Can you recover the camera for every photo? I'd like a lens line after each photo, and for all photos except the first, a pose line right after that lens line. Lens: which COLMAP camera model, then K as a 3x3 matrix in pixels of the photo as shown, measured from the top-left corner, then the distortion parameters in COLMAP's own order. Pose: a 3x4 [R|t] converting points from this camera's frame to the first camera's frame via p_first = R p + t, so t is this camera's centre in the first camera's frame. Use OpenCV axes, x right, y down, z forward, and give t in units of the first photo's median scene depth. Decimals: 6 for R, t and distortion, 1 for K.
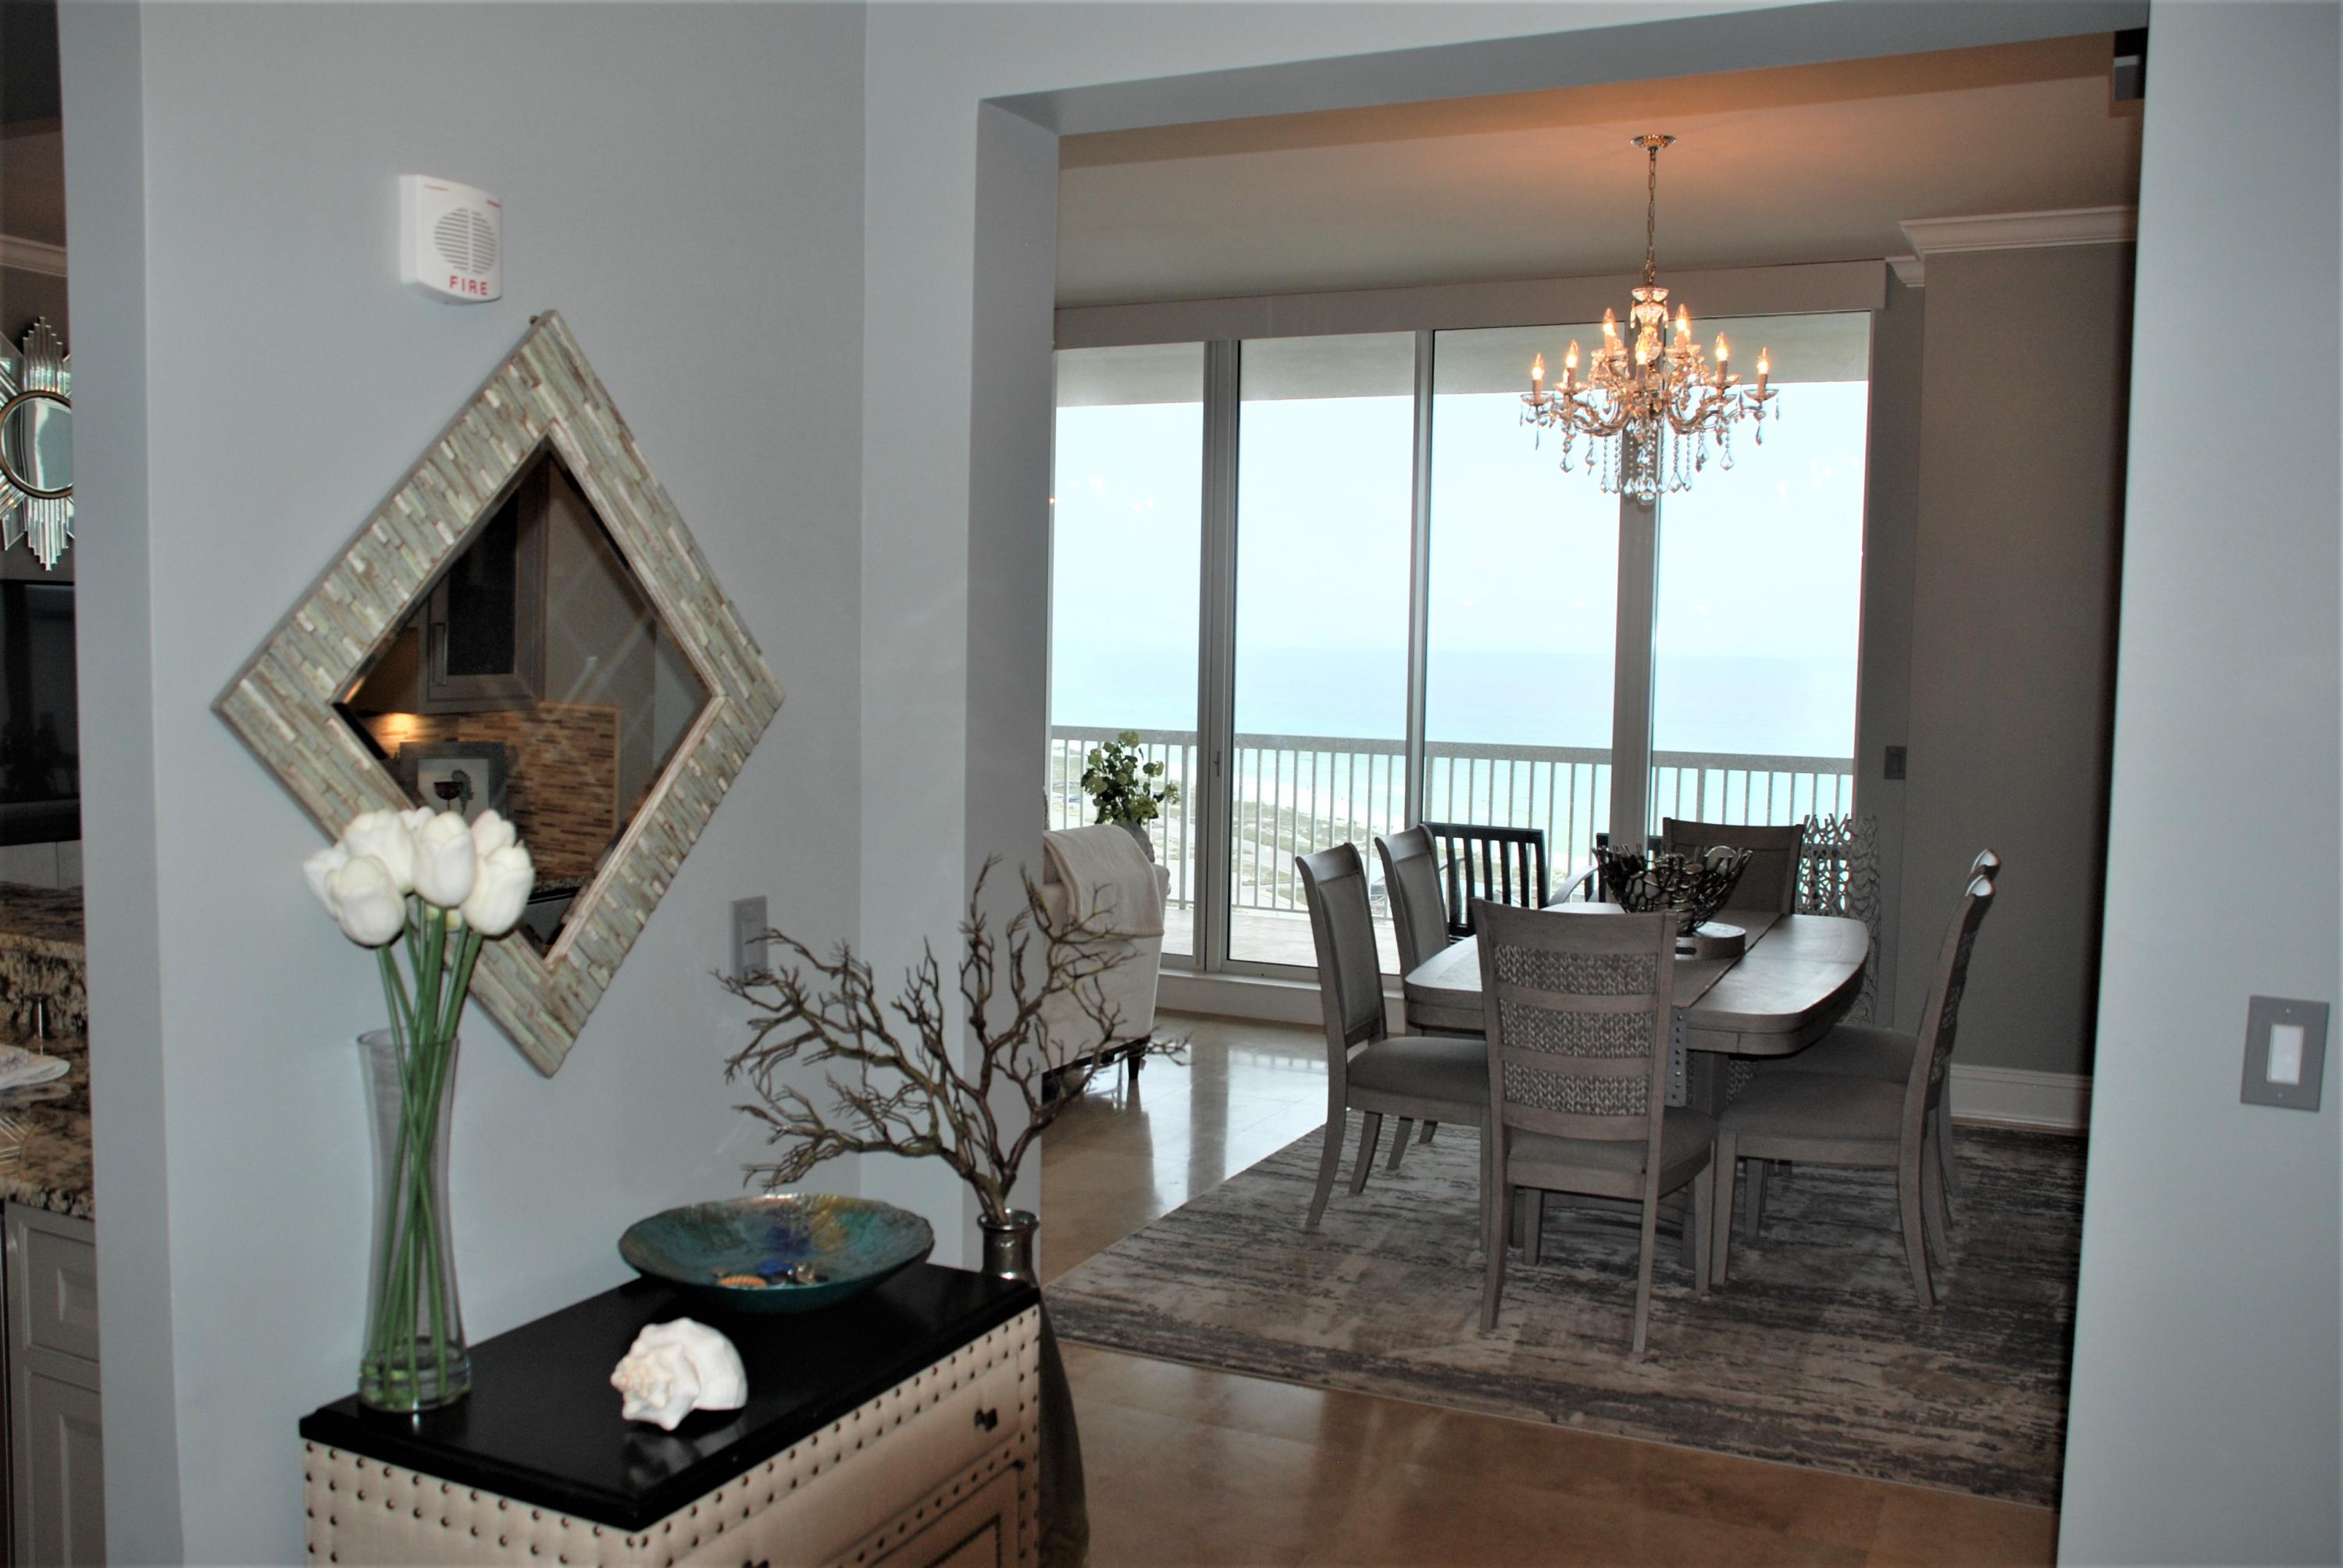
lens RADIAL K [[1954.1, 0, 1184.4], [0, 1954.1, 823.2], [0, 0, 1]] dist [-0.135234, 0.132835]
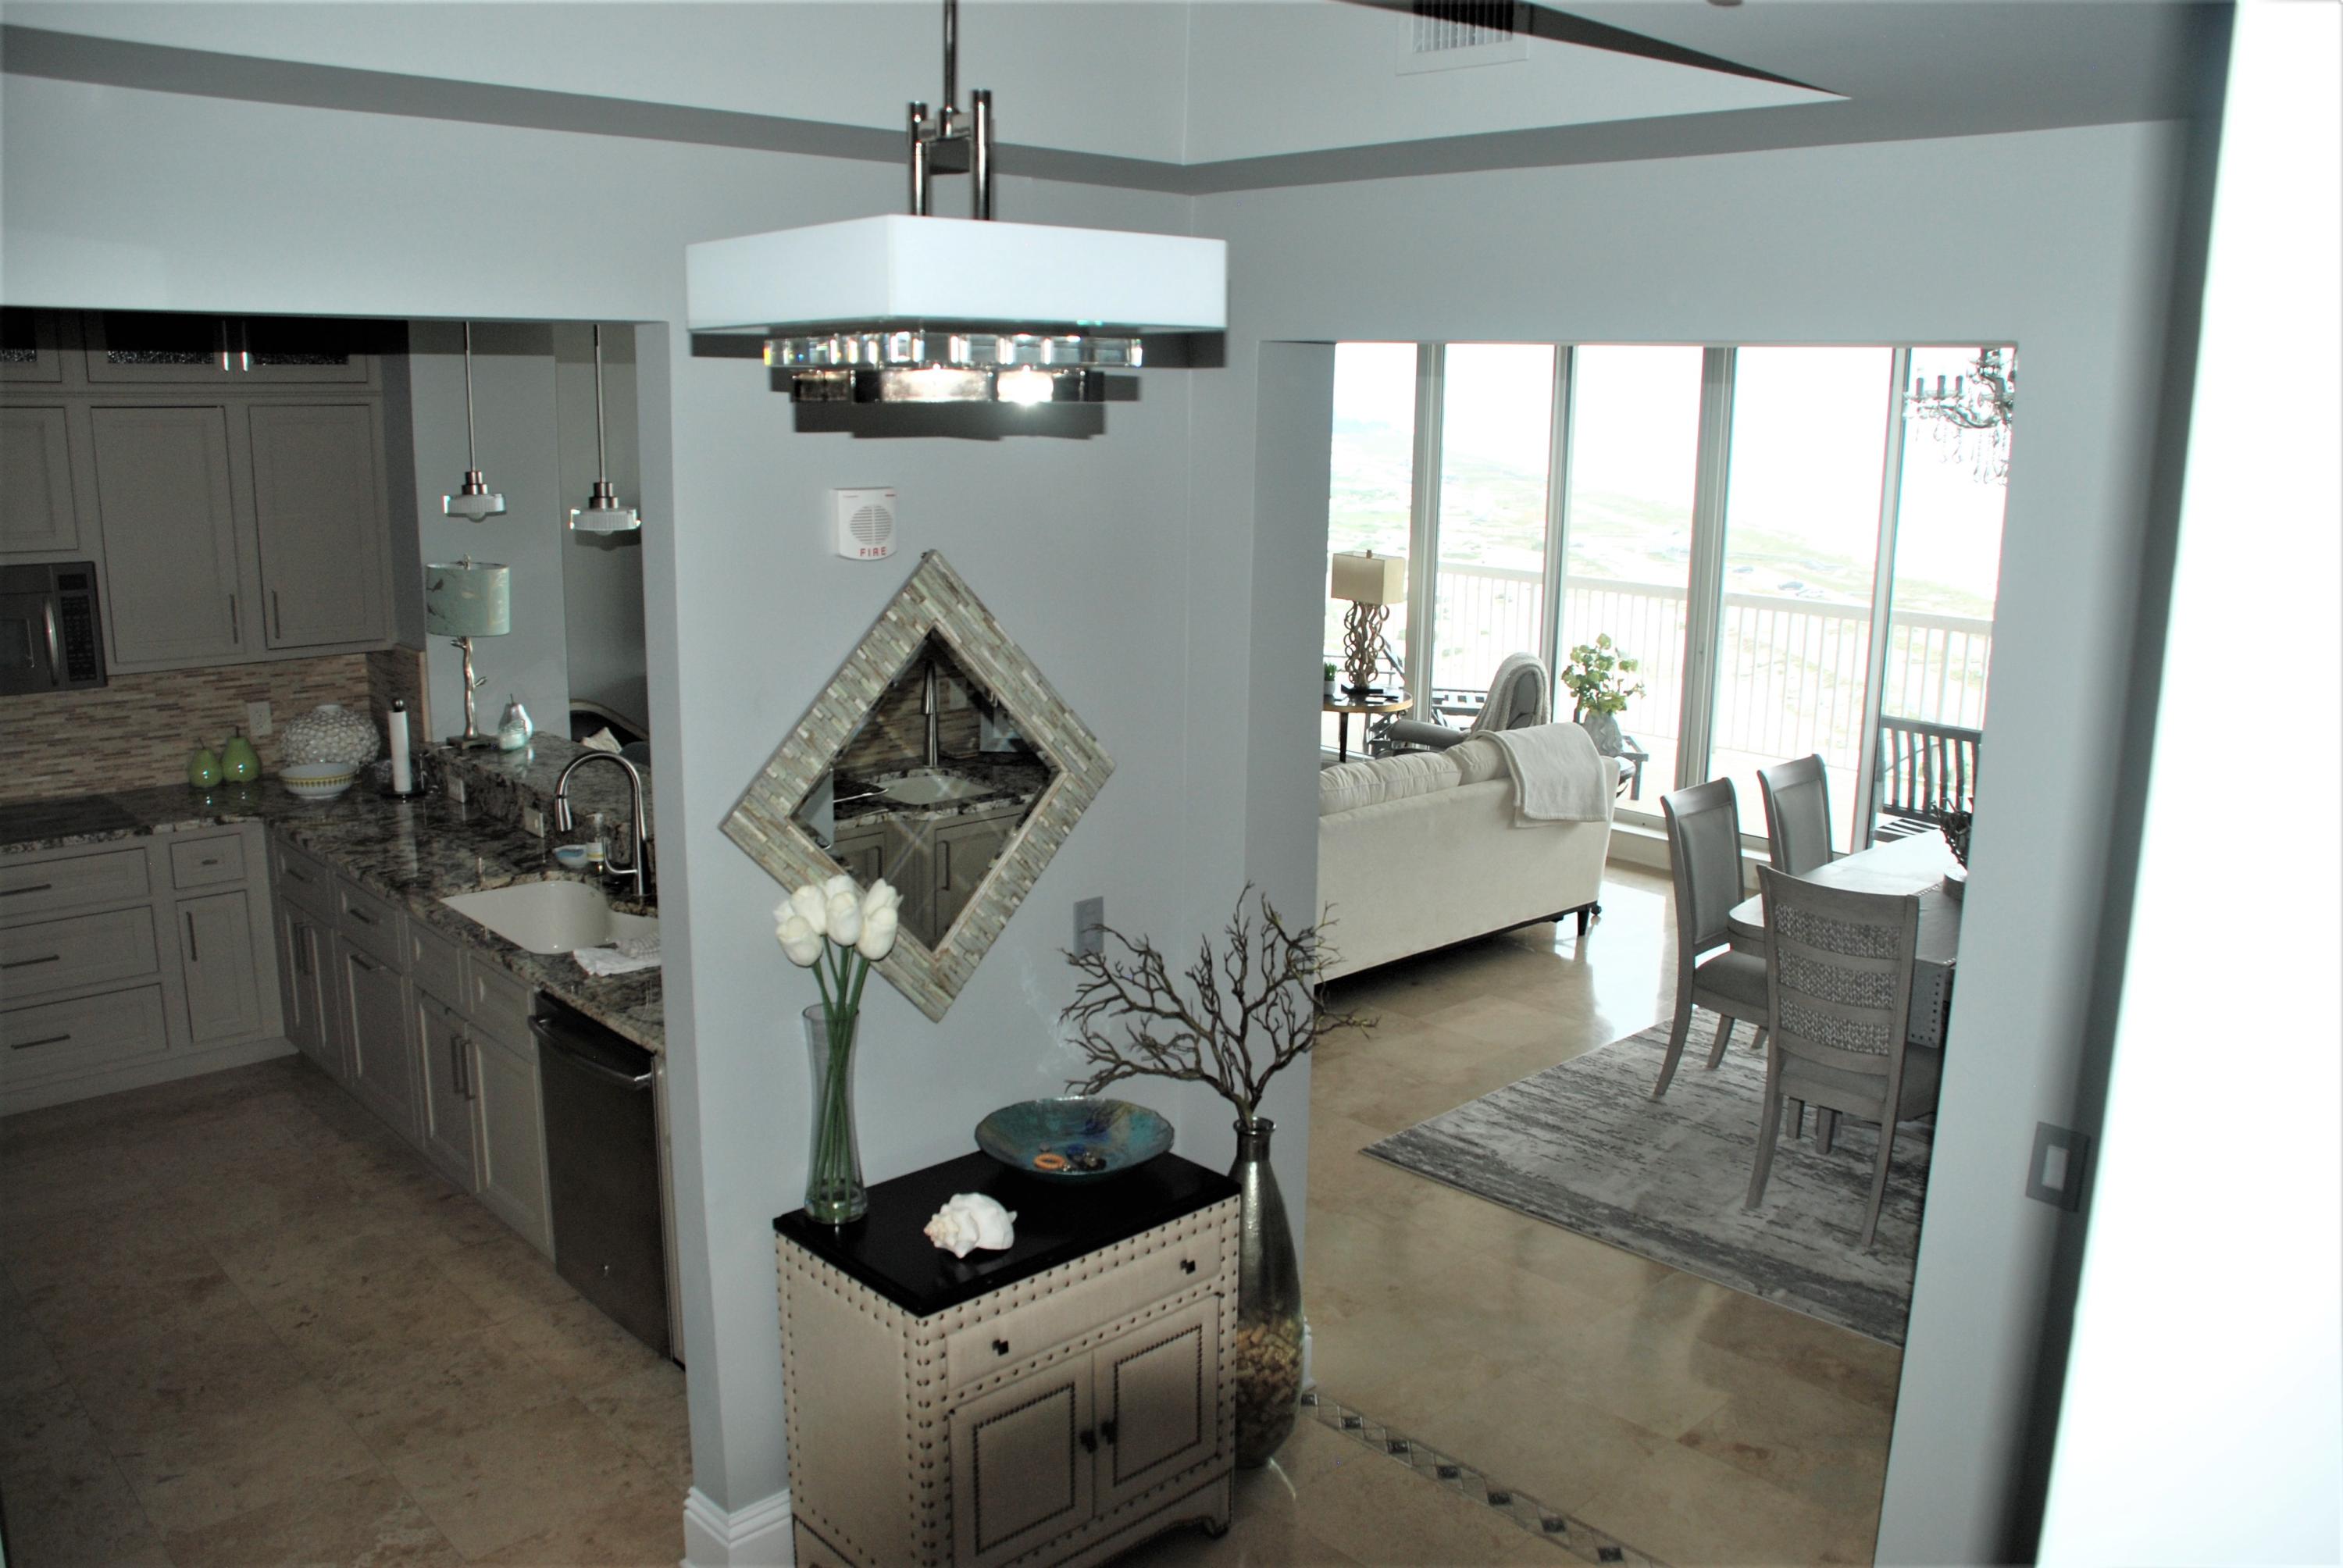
lens RADIAL K [[1838.5, 0, 1179.0], [0, 1838.5, 823.3], [0, 0, 1]] dist [-0.157277, 0.107858]
pose [[0.936010, 0.075538, -0.343773, 0.357156], [-0.029742, 0.990181, 0.136594, -0.237432], [0.350715, -0.117629, 0.929065, -0.315142]]
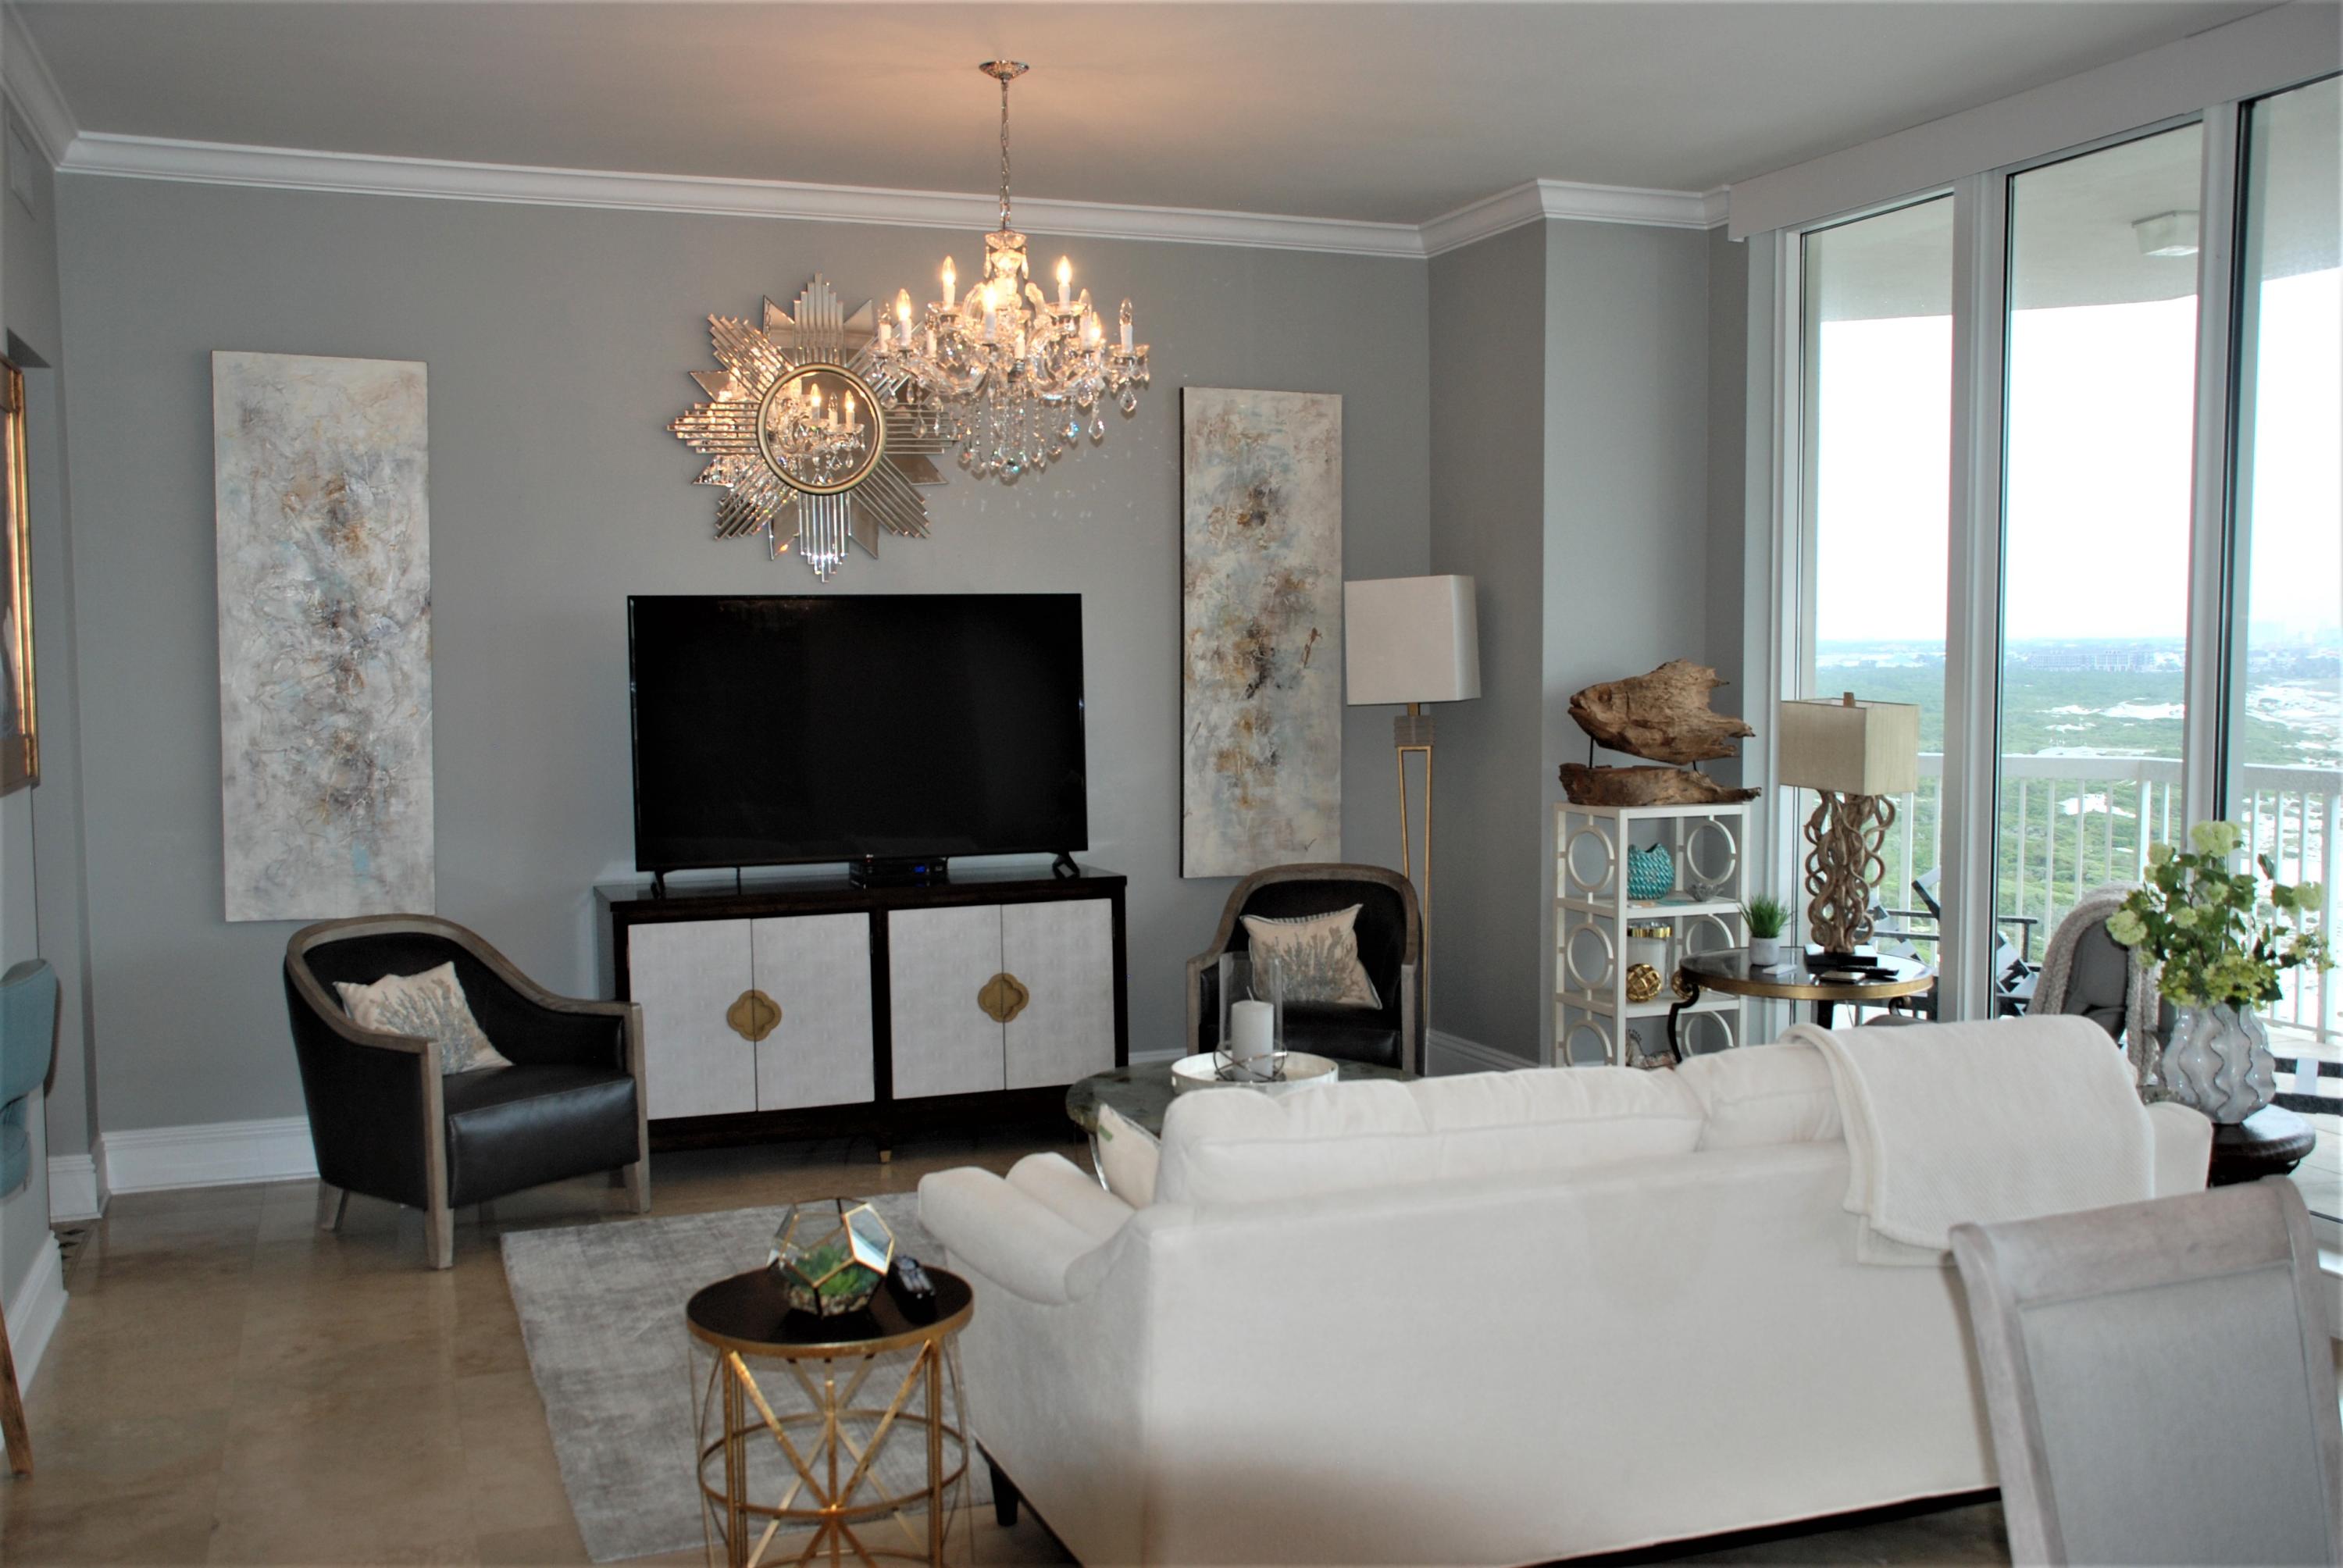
lens RADIAL K [[2202.2, 0, 1171.5], [0, 2202.2, 784.0], [0, 0, 1]] dist [-0.000699, 0.015814]
pose [[0.728735, 0.020042, -0.684502, 0.505096], [-0.042828, 0.998949, -0.016346, -0.112691], [0.683455, 0.041227, 0.728827, 1.268234]]
